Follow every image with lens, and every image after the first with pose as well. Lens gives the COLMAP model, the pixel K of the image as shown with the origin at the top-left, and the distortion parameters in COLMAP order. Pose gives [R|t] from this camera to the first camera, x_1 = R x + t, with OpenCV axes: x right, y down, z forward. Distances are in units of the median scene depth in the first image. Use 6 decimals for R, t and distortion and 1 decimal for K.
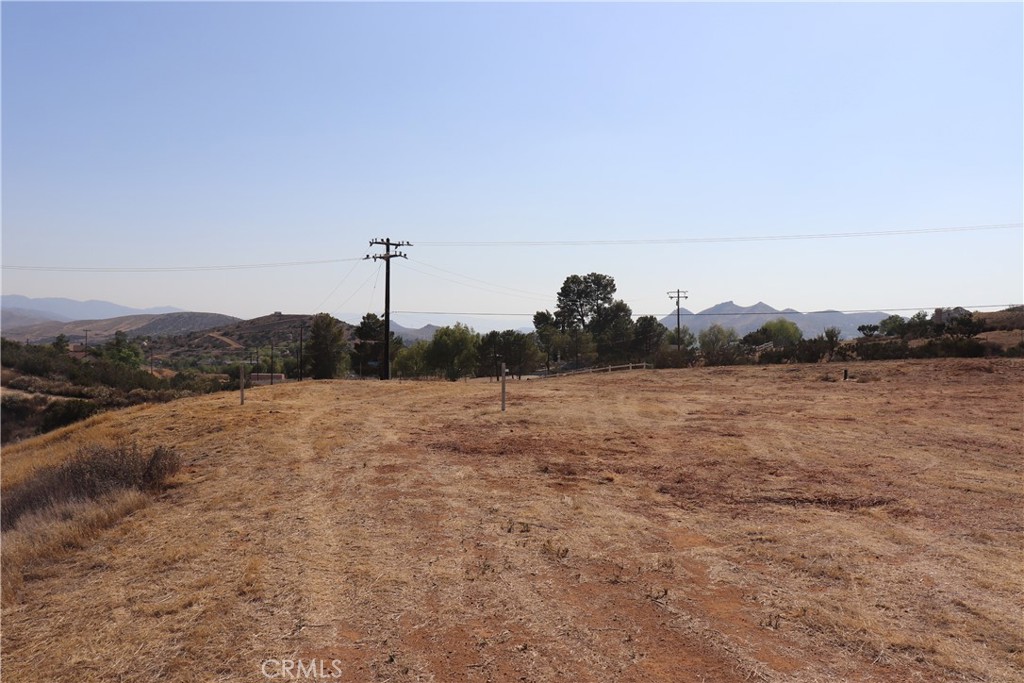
lens RADIAL K [[874.1, 0, 496.1], [0, 874.1, 343.0], [0, 0, 1]] dist [-0.174012, 0.173890]
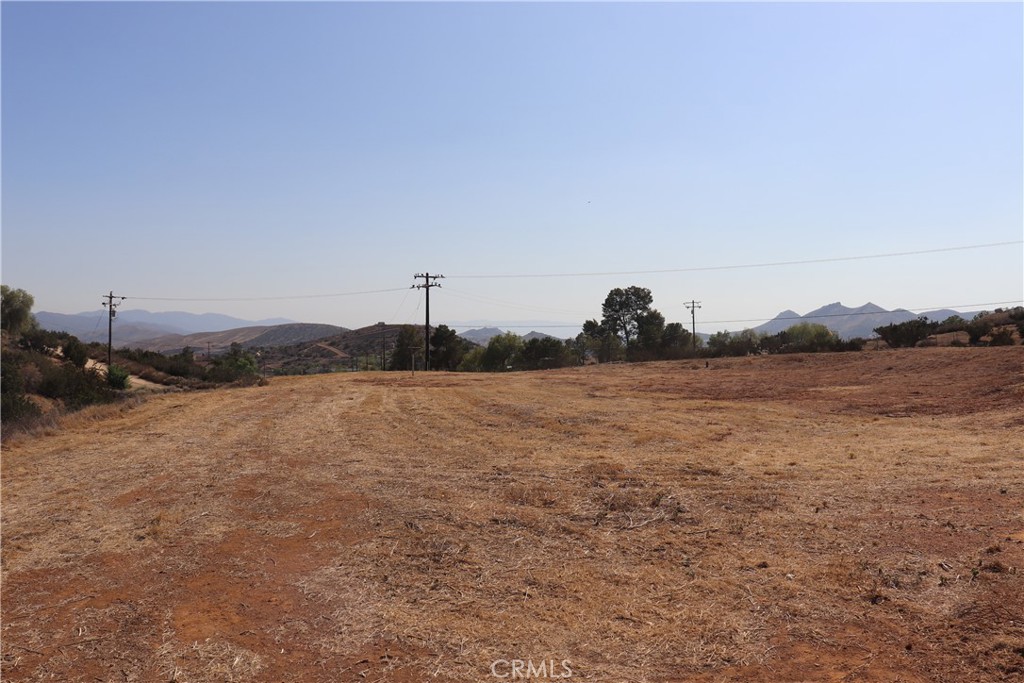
lens RADIAL K [[859.6, 0, 505.3], [0, 859.6, 343.0], [0, 0, 1]] dist [-0.172600, 0.171175]
pose [[0.994149, -0.015822, -0.106854, 0.063019], [0.015040, 0.999854, -0.008121, 0.001891], [0.106967, 0.006466, 0.994242, -0.151016]]
